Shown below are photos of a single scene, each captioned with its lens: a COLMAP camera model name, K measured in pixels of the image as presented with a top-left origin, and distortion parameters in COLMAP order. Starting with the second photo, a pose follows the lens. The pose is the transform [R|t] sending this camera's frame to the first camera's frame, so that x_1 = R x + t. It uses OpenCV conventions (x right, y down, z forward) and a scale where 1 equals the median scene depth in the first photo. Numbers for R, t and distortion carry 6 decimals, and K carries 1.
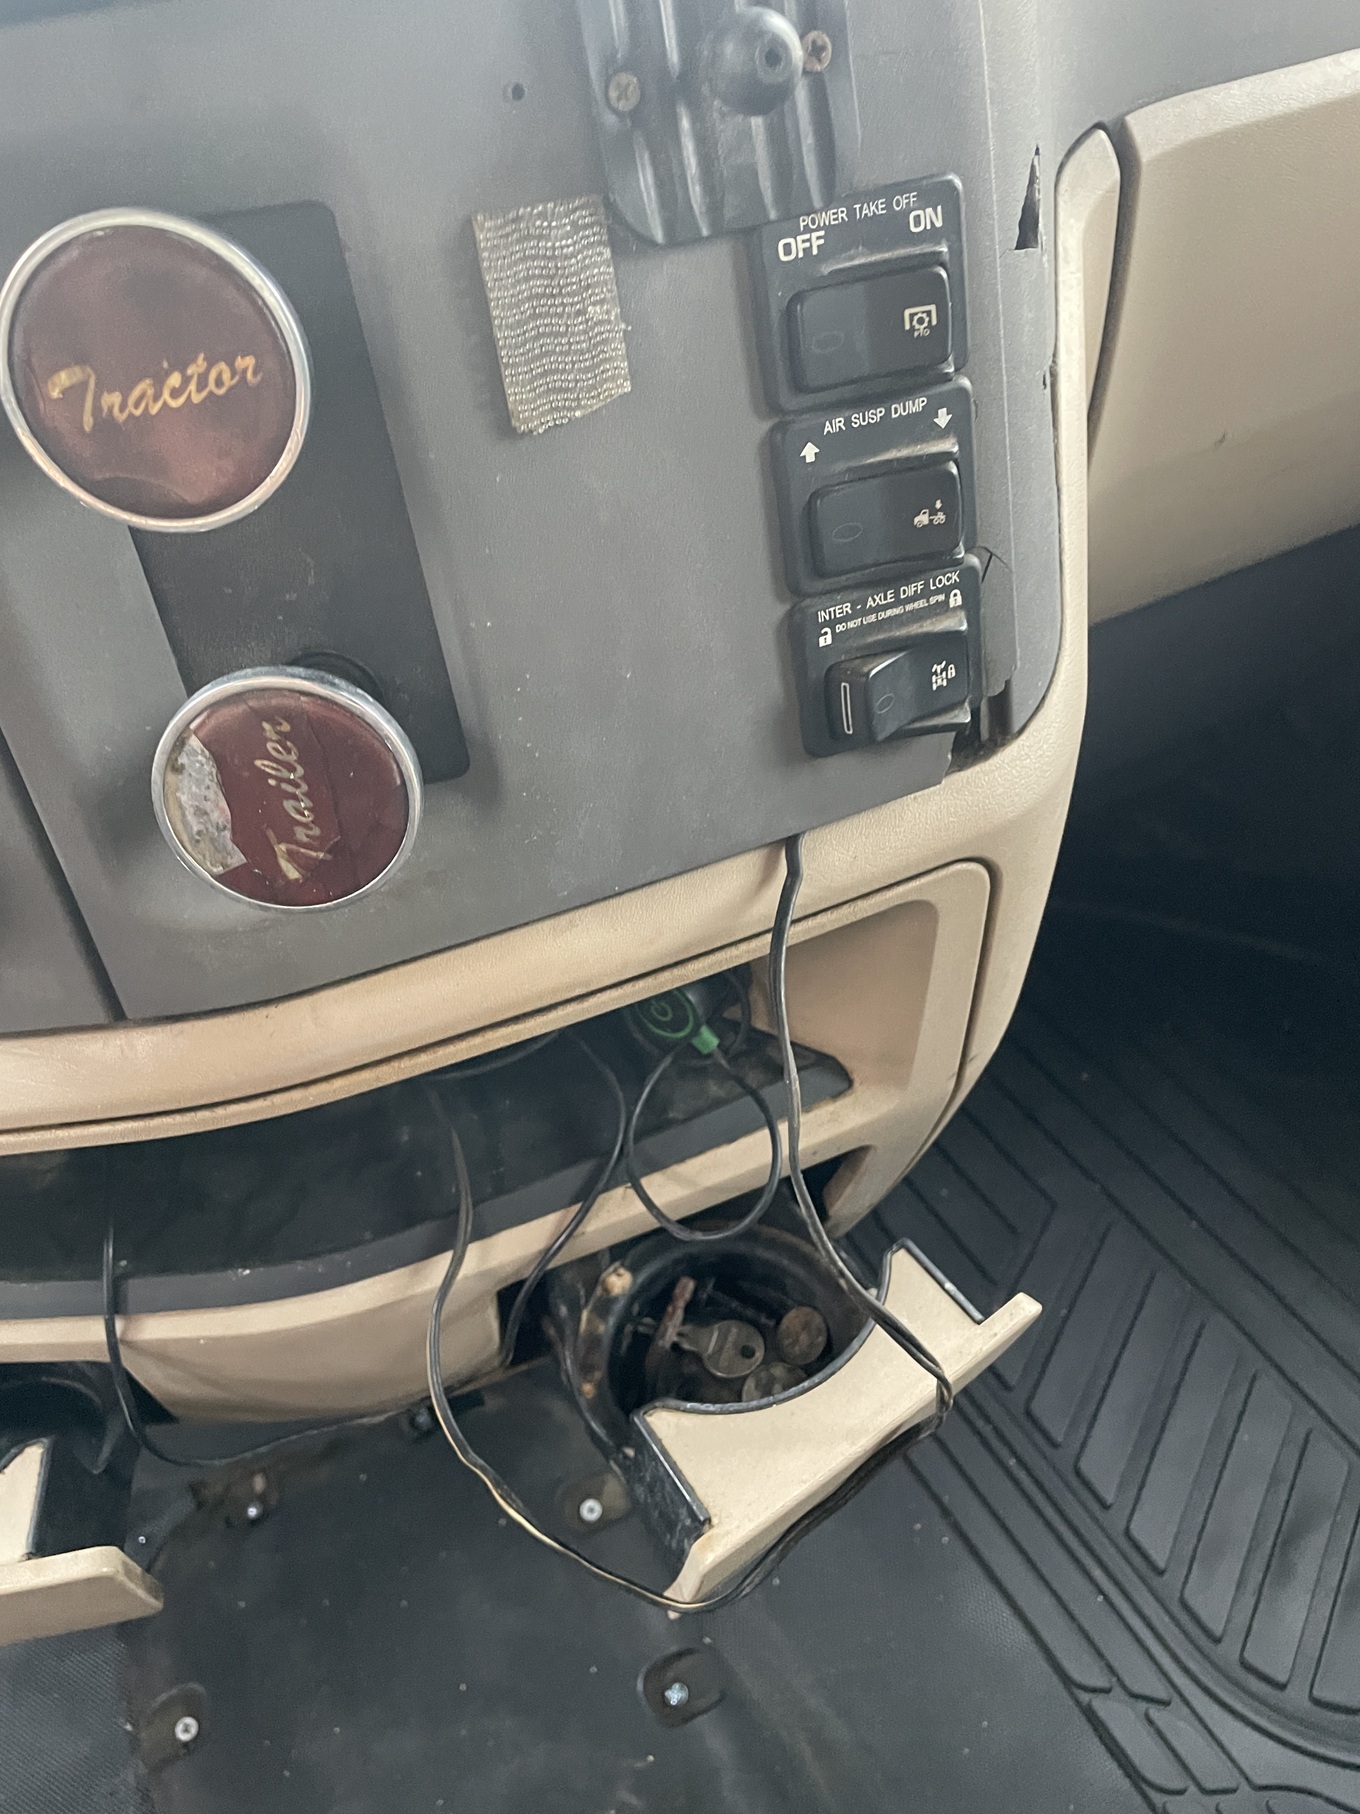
lens RADIAL K [[1390.4, 0, 680.0], [0, 1390.4, 907.0], [0, 0, 1]] dist [0.044160, -0.003918]
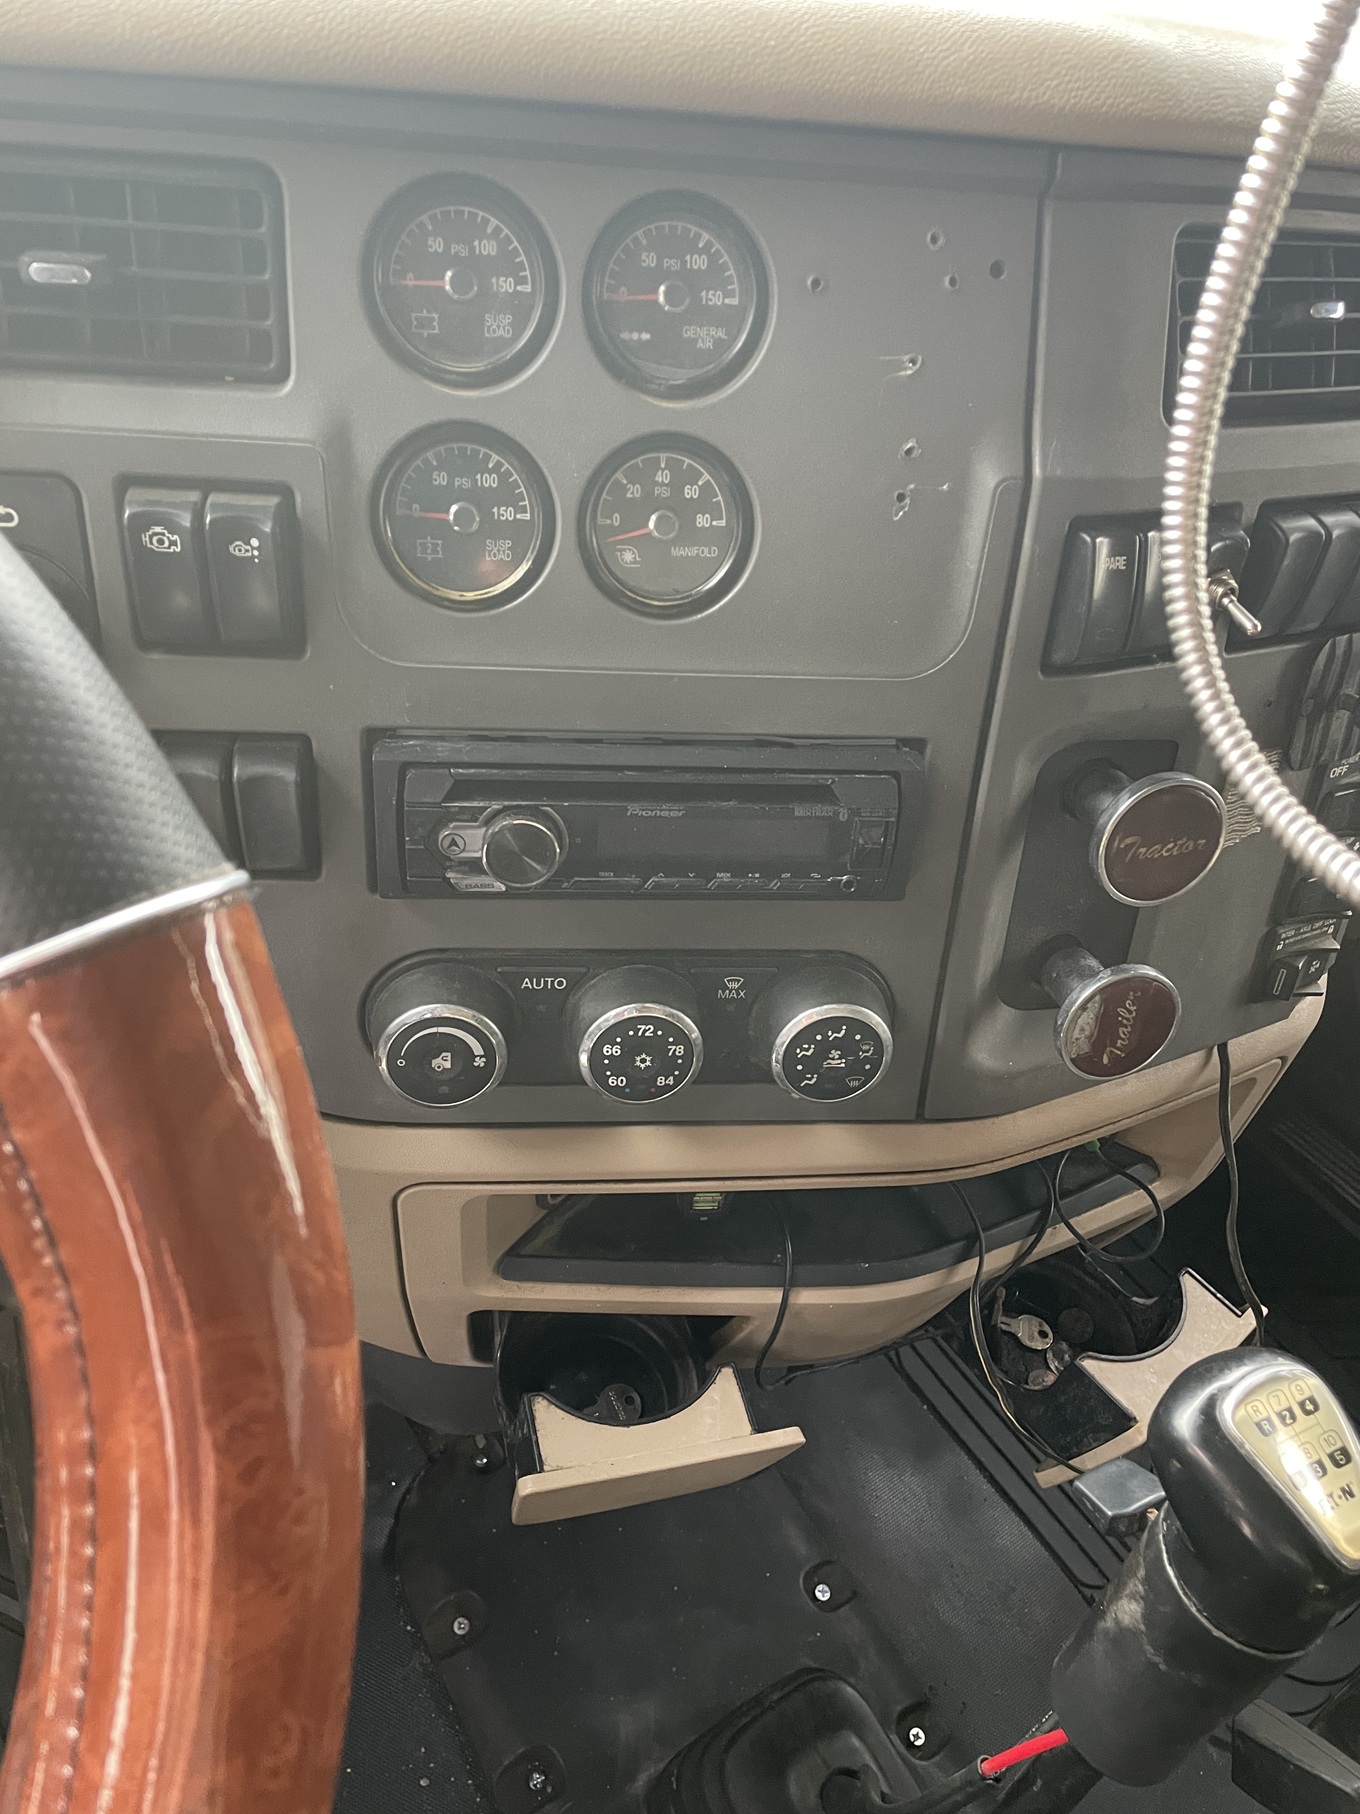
lens RADIAL K [[1363.1, 0, 680.0], [0, 1363.1, 907.0], [0, 0, 1]] dist [0.087567, 0.001970]
pose [[0.960386, 0.109745, 0.256153, -0.971848], [-0.102677, 0.993876, -0.040850, -0.070493], [-0.259067, 0.012930, 0.965773, -0.509341]]
